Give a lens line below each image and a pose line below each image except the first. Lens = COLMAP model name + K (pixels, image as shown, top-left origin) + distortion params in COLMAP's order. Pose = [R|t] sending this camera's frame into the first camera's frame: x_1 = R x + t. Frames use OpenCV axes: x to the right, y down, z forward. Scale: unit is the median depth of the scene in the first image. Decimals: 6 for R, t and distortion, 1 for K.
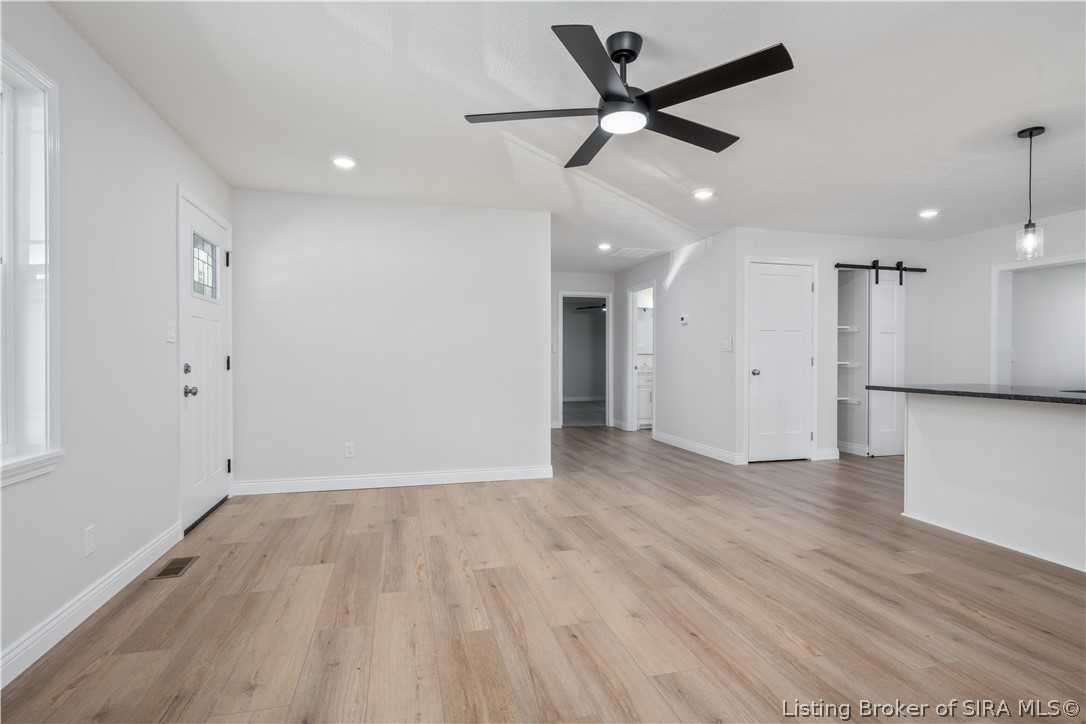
lens RADIAL K [[563.9, 0, 555.1], [0, 563.9, 357.9], [0, 0, 1]] dist [0.000480, -0.000917]
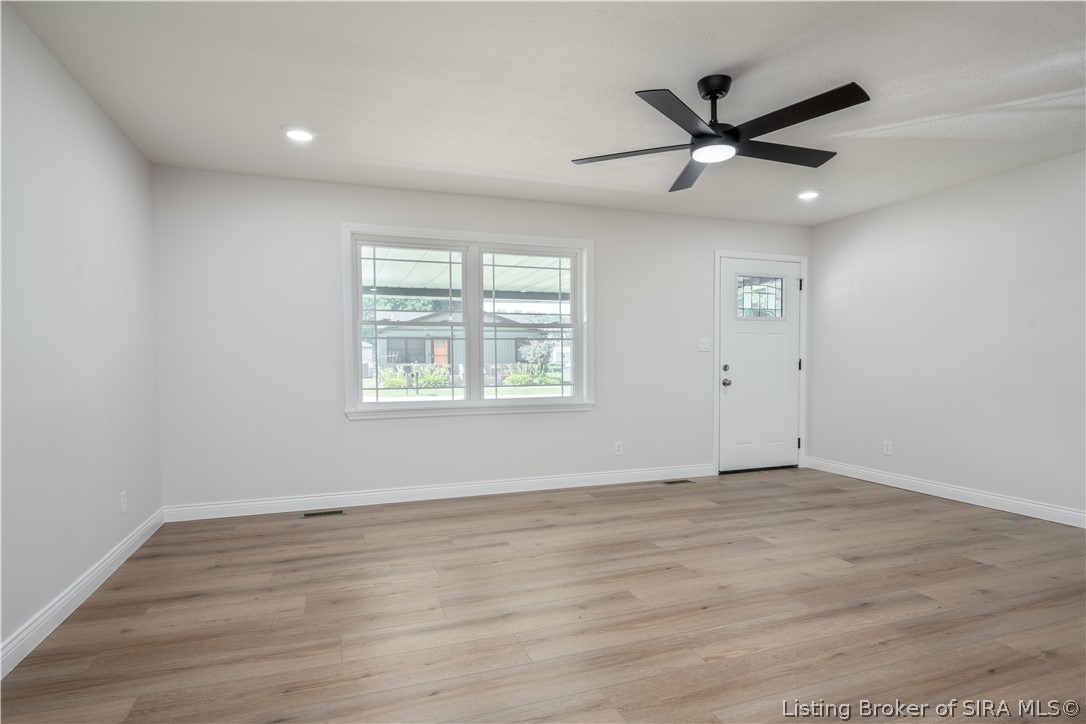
lens RADIAL K [[563.9, 0, 535.2], [0, 563.9, 376.1], [0, 0, 1]] dist [0.000480, -0.000917]
pose [[0.063641, 0.022397, -0.997722, 1.141052], [0.009649, 0.999688, 0.023057, 0.002653], [0.997926, -0.011095, 0.063405, 0.515258]]
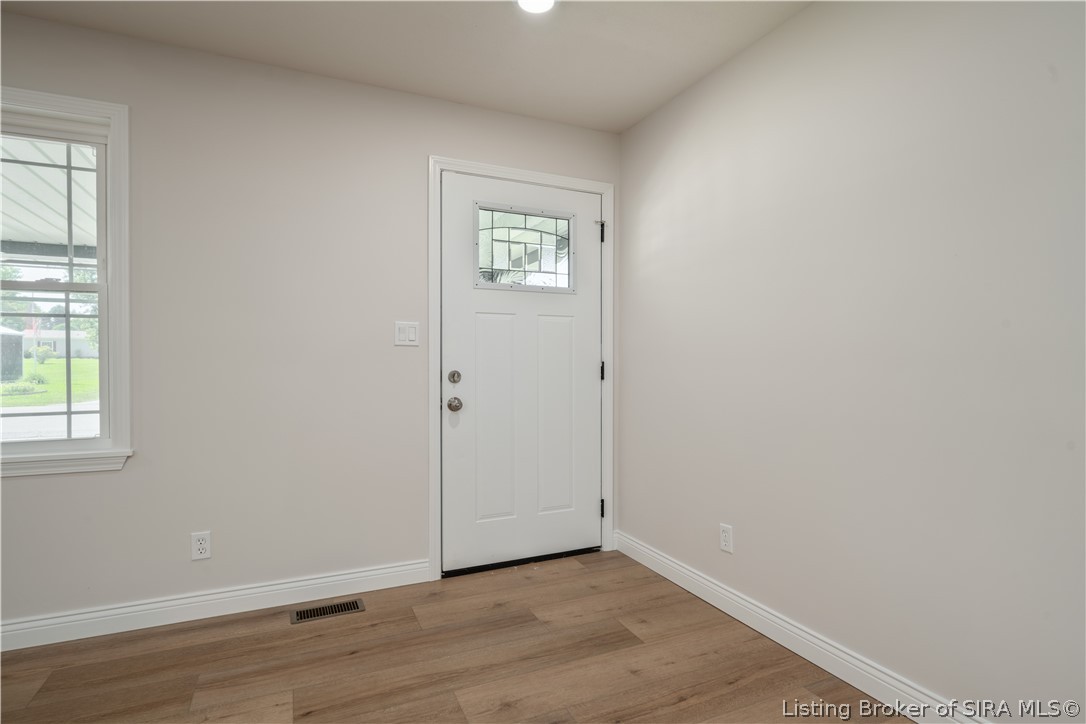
lens RADIAL K [[563.9, 0, 521.7], [0, 563.9, 354.6], [0, 0, 1]] dist [0.000480, -0.000917]
pose [[0.152971, 0.001329, -0.988230, 0.238103], [-0.001869, 0.999998, 0.001055, -0.019202], [0.988229, 0.001686, 0.152973, 1.304464]]
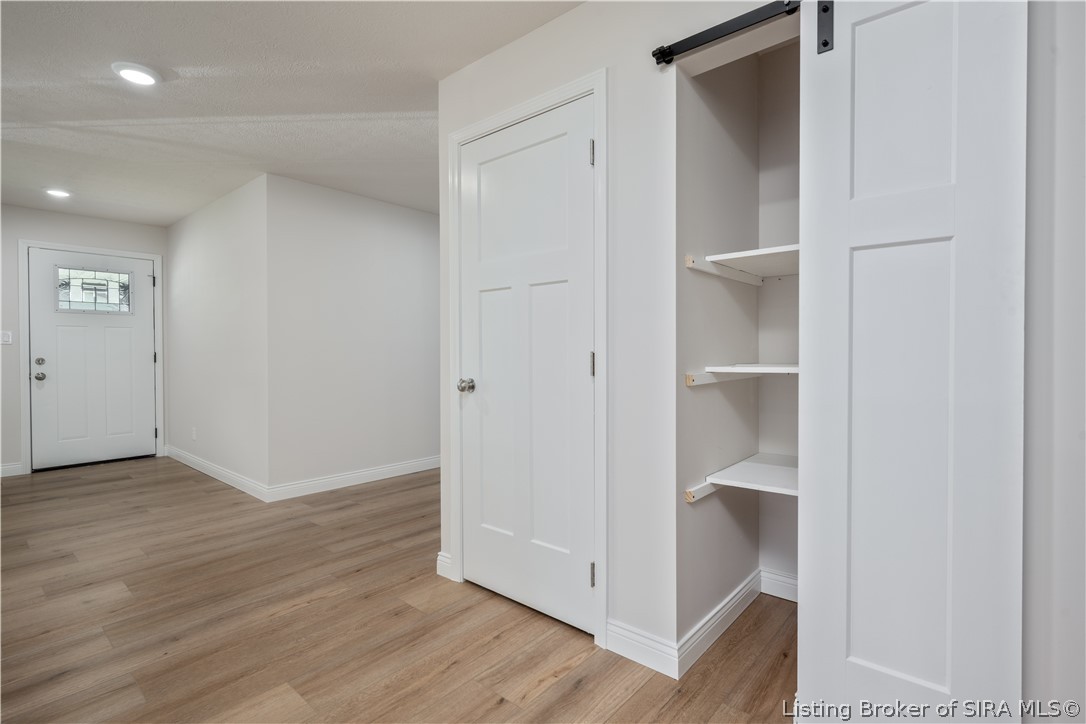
lens RADIAL K [[515.4, 0, 538.8], [0, 515.4, 354.1], [0, 0, 1]] dist [-0.005902, -0.000848]
pose [[0.557030, 0.004744, -0.830479, 1.614573], [0.004583, 0.999951, 0.008786, -0.007253], [0.830480, -0.008700, 0.556981, 1.801011]]
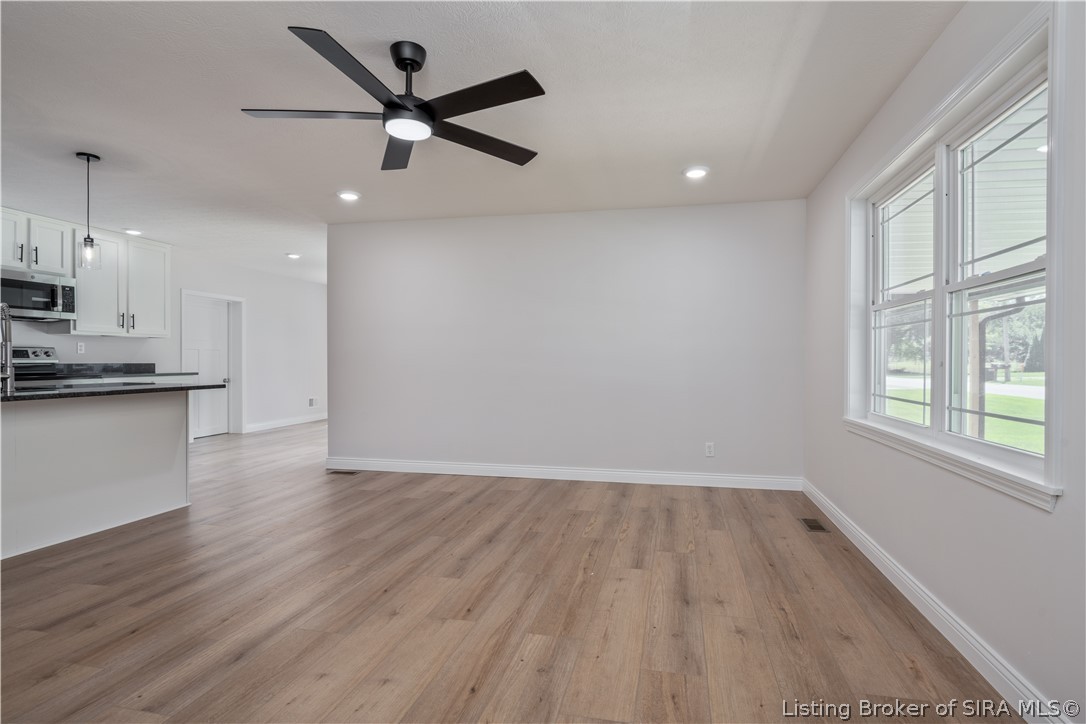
lens RADIAL K [[563.9, 0, 538.3], [0, 563.9, 362.5], [0, 0, 1]] dist [0.000480, -0.000917]
pose [[-0.873322, -0.003292, 0.487133, -0.536358], [-0.002244, 0.999994, 0.002734, -0.001319], [-0.487139, 0.001295, -0.873324, 1.626100]]
